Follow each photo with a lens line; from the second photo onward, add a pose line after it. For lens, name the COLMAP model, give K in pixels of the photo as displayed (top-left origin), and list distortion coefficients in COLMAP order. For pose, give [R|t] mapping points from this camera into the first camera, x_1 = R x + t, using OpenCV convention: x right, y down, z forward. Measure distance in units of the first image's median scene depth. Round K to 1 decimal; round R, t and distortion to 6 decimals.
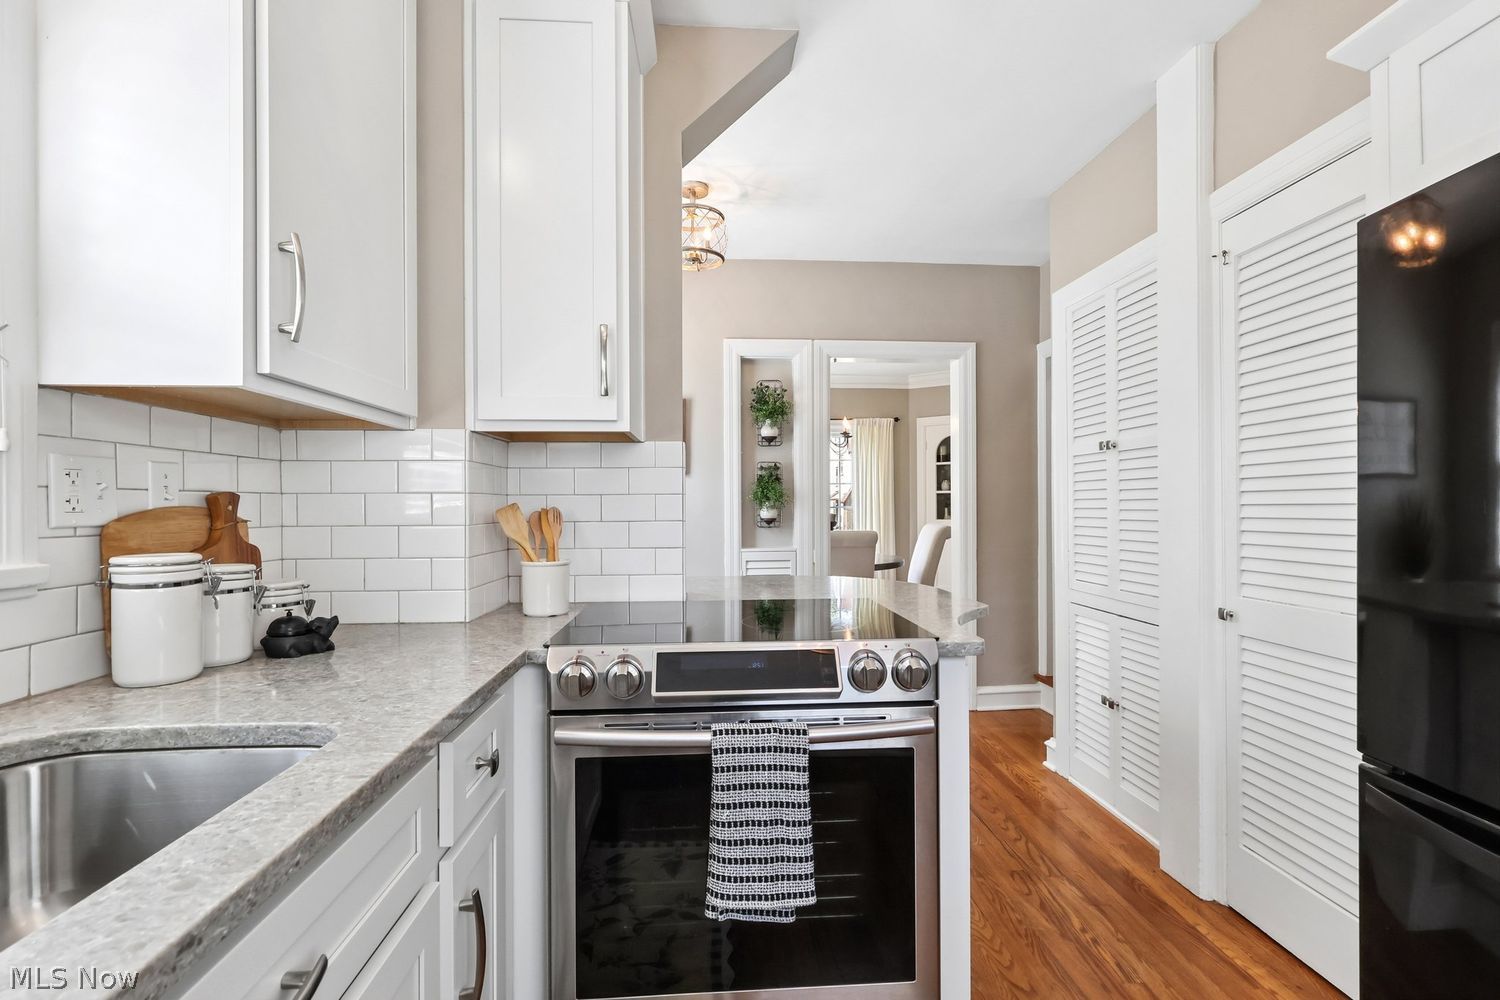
lens RADIAL K [[700.1, 0, 752.3], [0, 700.1, 500.1], [0, 0, 1]] dist [0.000115, 0.001361]
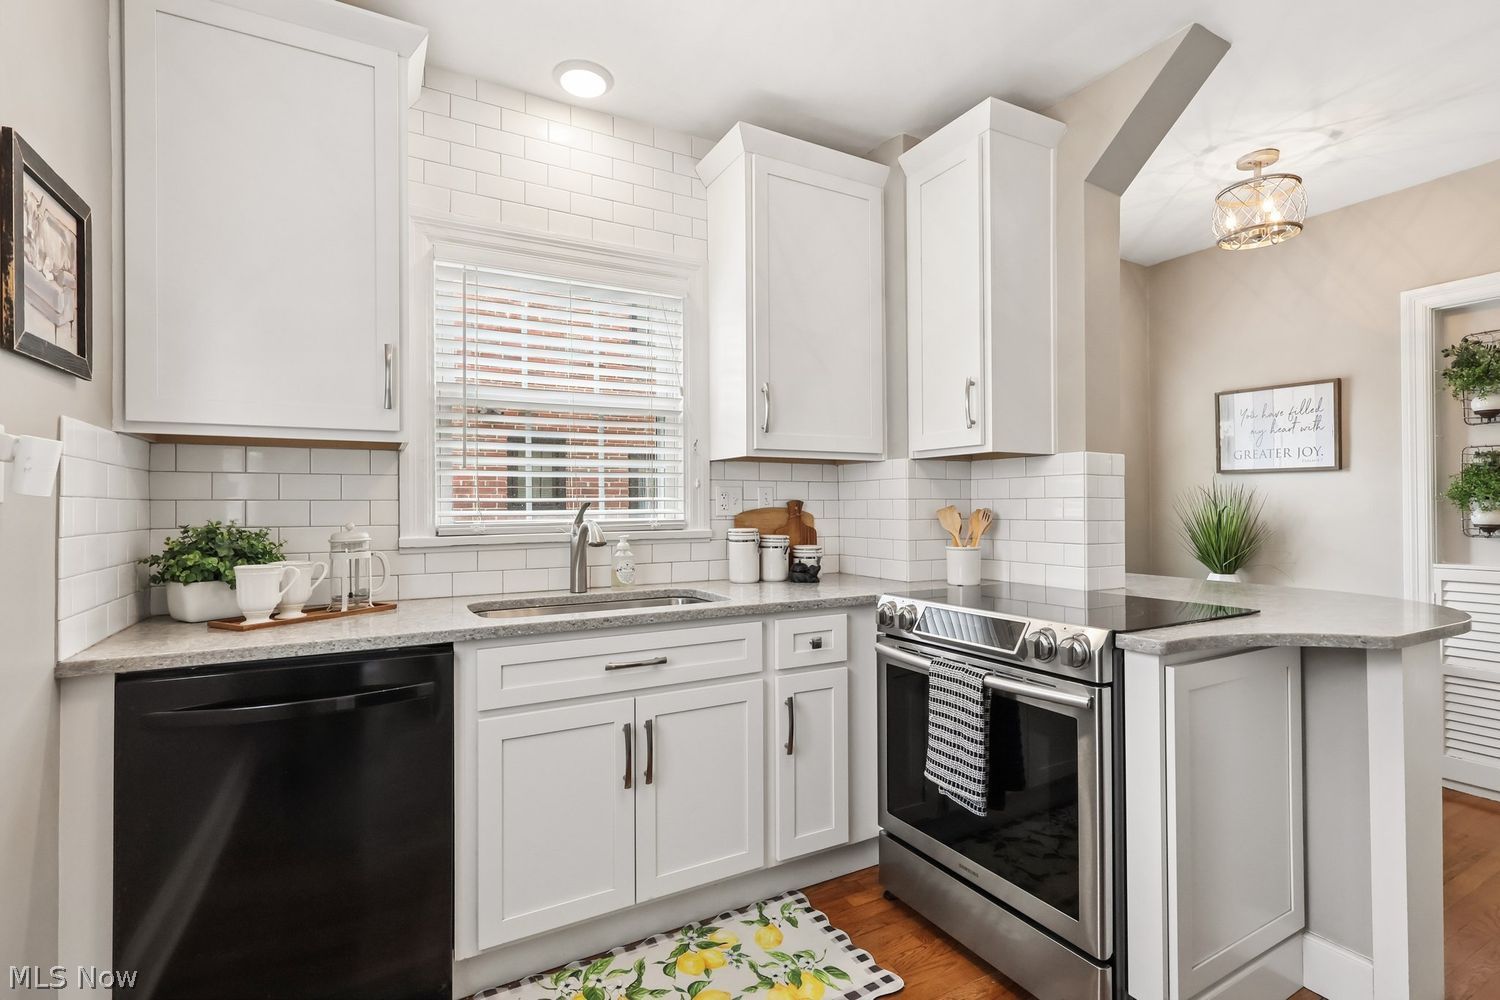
lens RADIAL K [[700.1, 0, 745.3], [0, 700.1, 500.8], [0, 0, 1]] dist [0.000115, 0.001361]
pose [[0.412554, -0.004487, -0.910922, 1.034866], [0.008021, 0.999967, -0.001293, -0.008462], [0.910898, -0.006773, 0.412576, 0.029060]]
